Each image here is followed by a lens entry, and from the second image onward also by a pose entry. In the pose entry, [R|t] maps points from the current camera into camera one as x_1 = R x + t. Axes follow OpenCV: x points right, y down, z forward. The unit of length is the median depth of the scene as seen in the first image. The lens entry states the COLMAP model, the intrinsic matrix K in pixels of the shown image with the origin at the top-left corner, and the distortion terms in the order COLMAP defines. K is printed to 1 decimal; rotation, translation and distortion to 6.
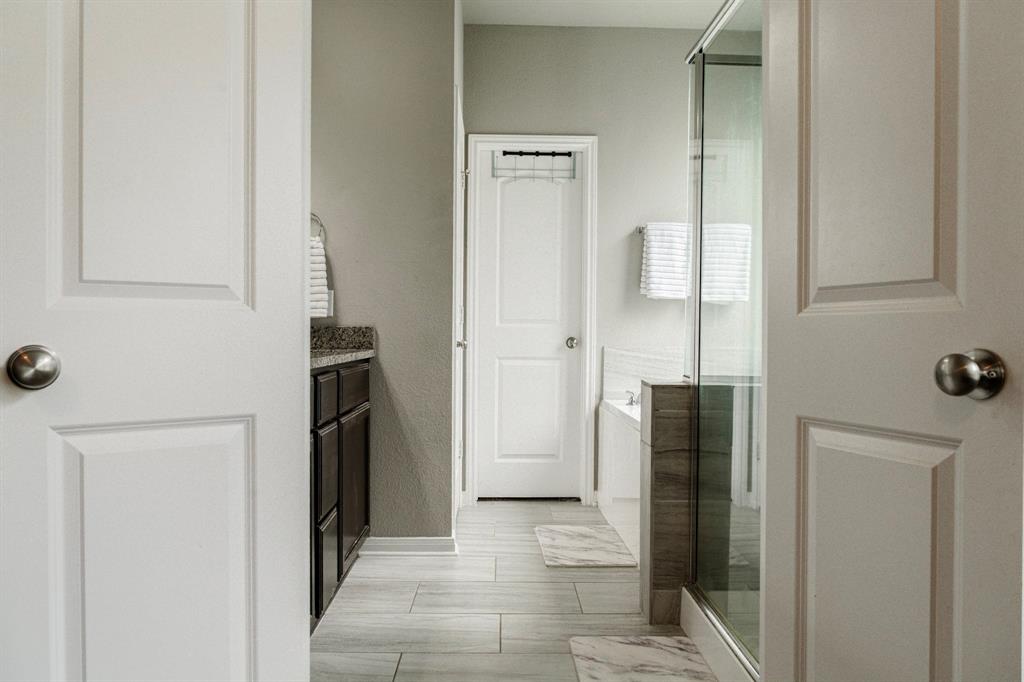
lens RADIAL K [[686.5, 0, 514.3], [0, 686.5, 342.4], [0, 0, 1]] dist [-0.020596, 0.000691]
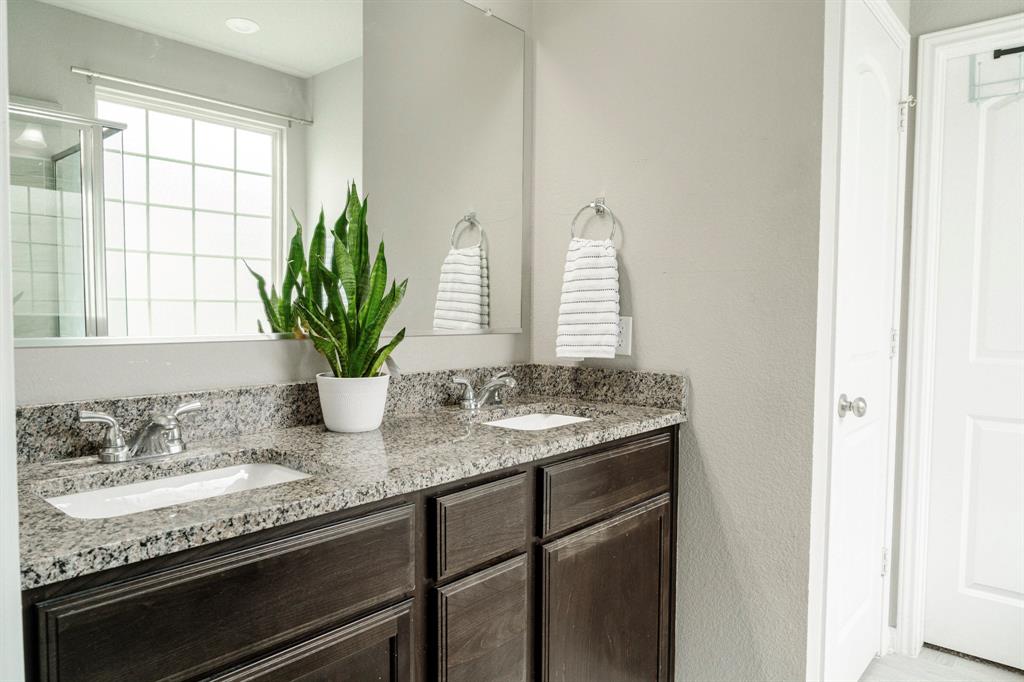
lens RADIAL K [[686.5, 0, 505.3], [0, 686.5, 338.8], [0, 0, 1]] dist [-0.020596, 0.000691]
pose [[0.726200, 0.030724, -0.686797, 0.110007], [-0.011271, 0.999399, 0.032791, -0.075469], [0.687391, -0.016072, 0.726110, 0.424273]]
